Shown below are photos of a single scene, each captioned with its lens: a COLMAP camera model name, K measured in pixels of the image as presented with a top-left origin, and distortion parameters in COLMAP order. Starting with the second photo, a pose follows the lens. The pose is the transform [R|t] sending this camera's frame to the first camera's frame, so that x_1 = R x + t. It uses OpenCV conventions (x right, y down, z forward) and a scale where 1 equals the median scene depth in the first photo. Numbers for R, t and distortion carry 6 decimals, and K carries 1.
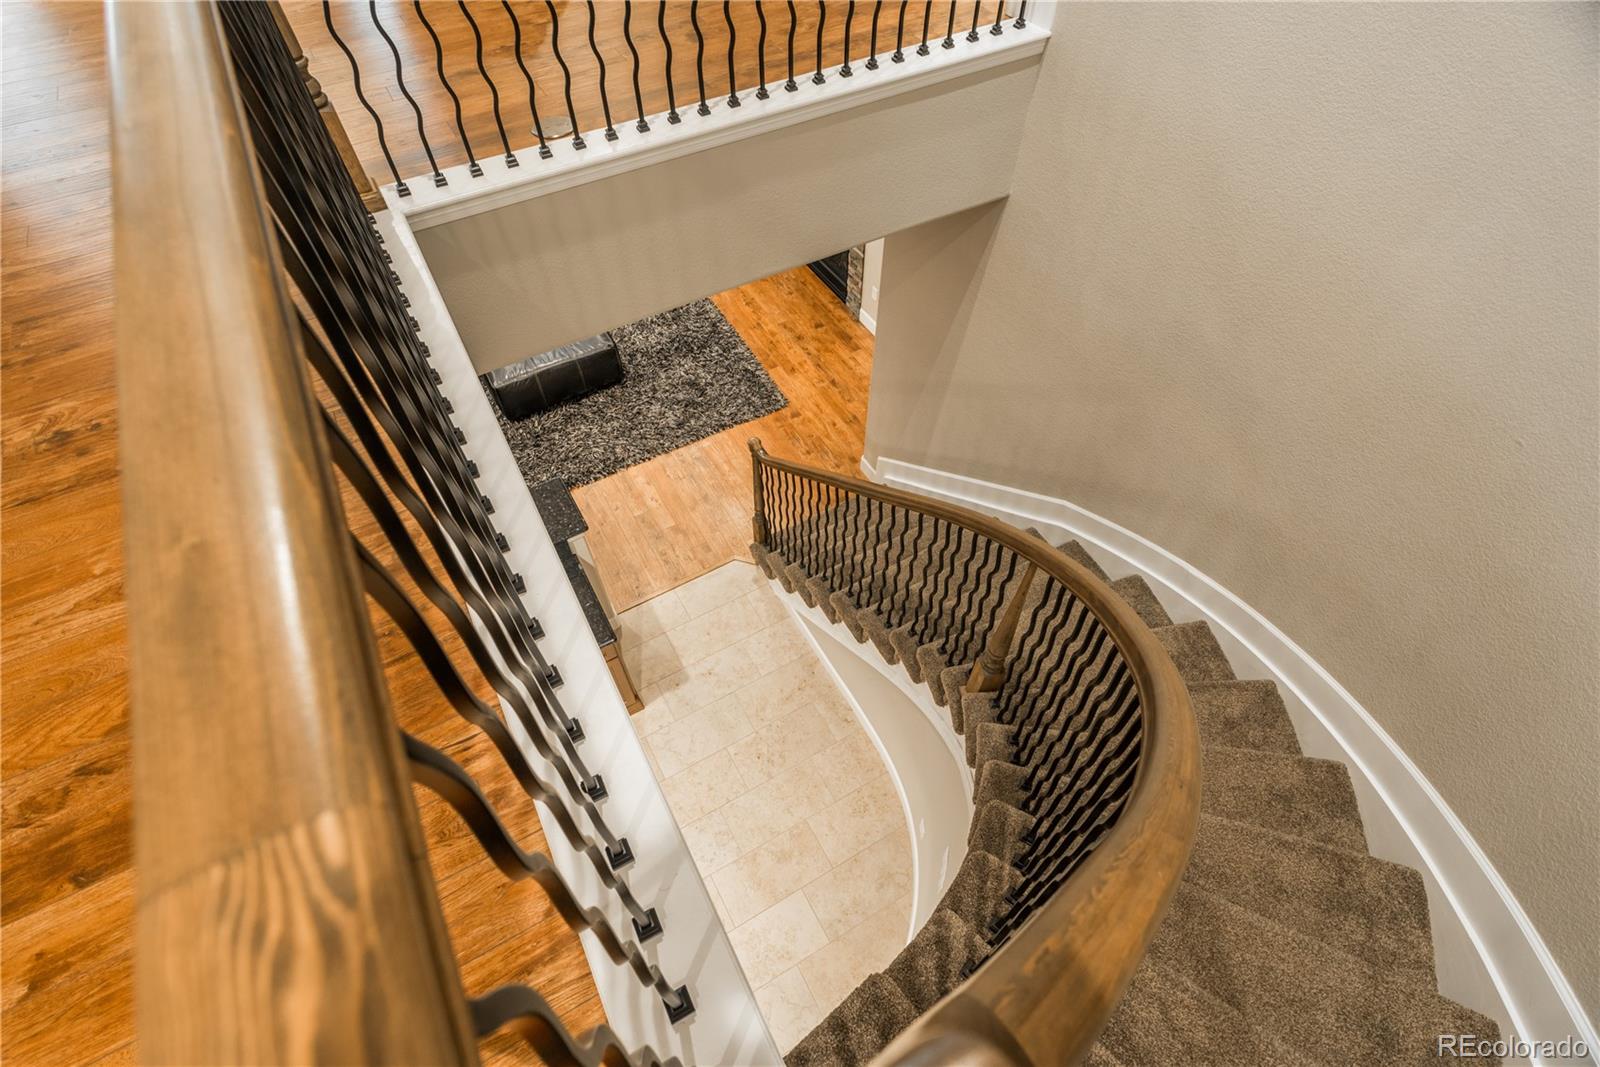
lens RADIAL K [[784.3, 0, 797.1], [0, 784.3, 532.9], [0, 0, 1]] dist [0.028259, -0.000266]
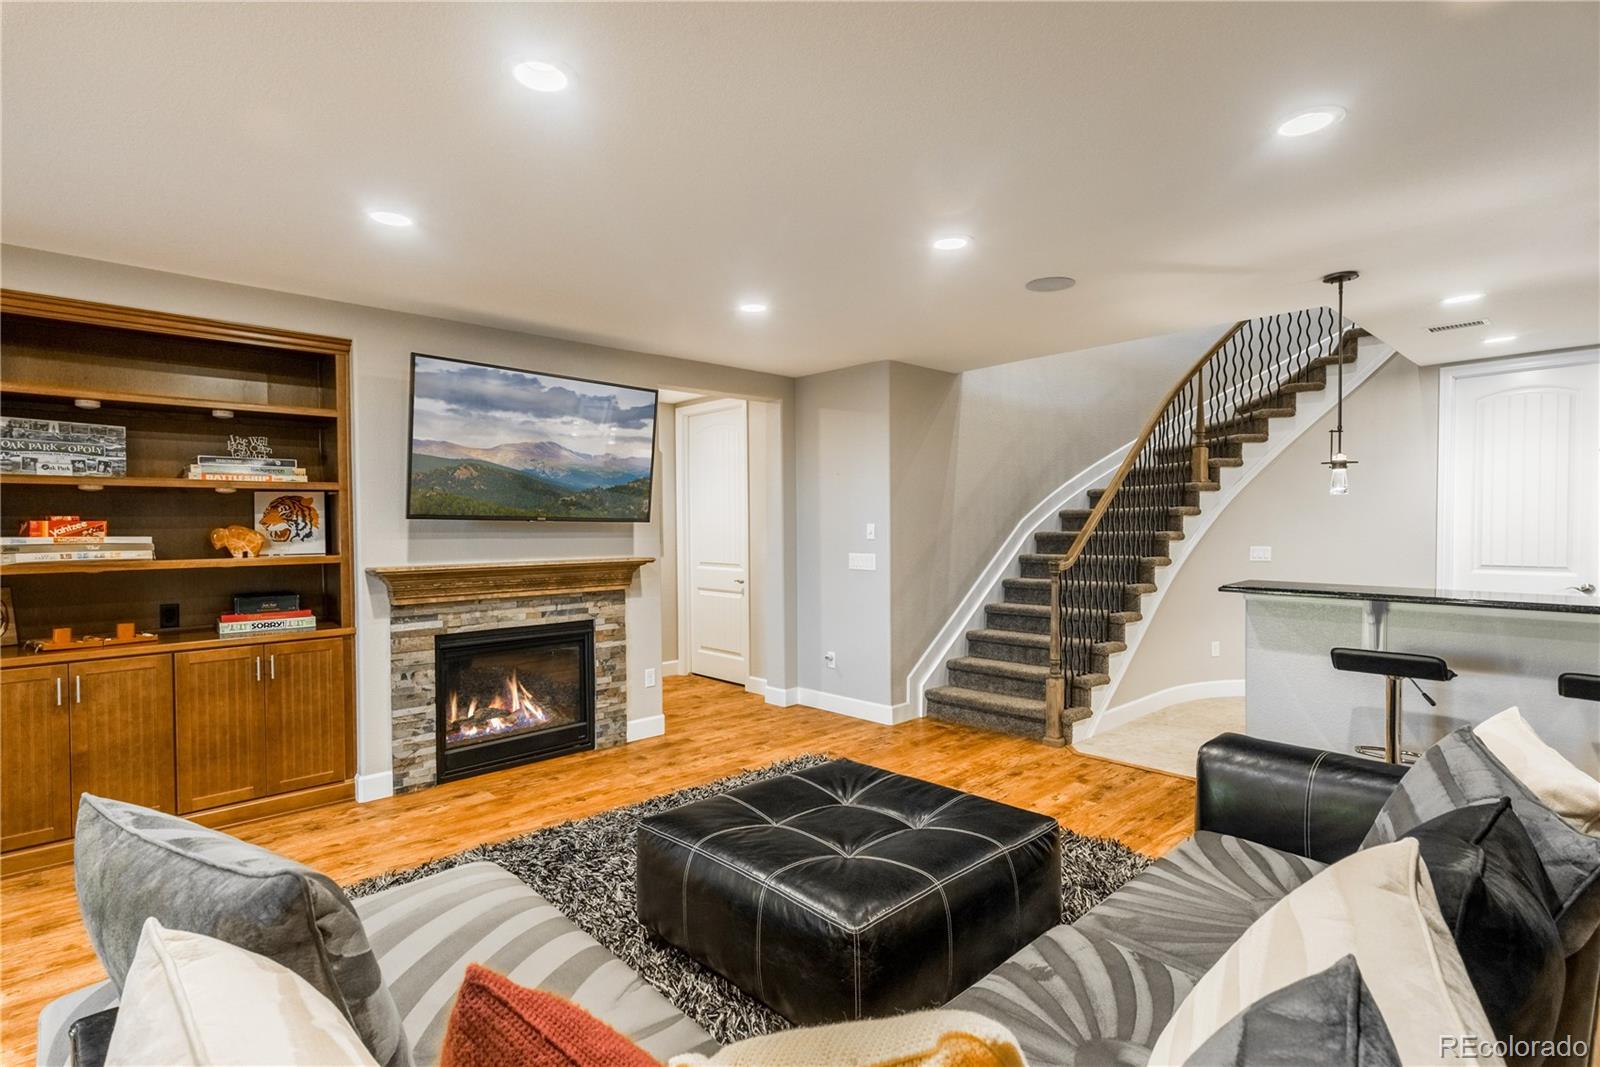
lens RADIAL K [[784.3, 0, 797.1], [0, 784.3, 532.9], [0, 0, 1]] dist [0.028259, -0.000266]
pose [[-0.241095, 0.000998, 0.970501, -0.750504], [0.780808, 0.594096, 0.193360, -0.460558], [-0.576378, 0.804393, -0.144013, 0.987531]]
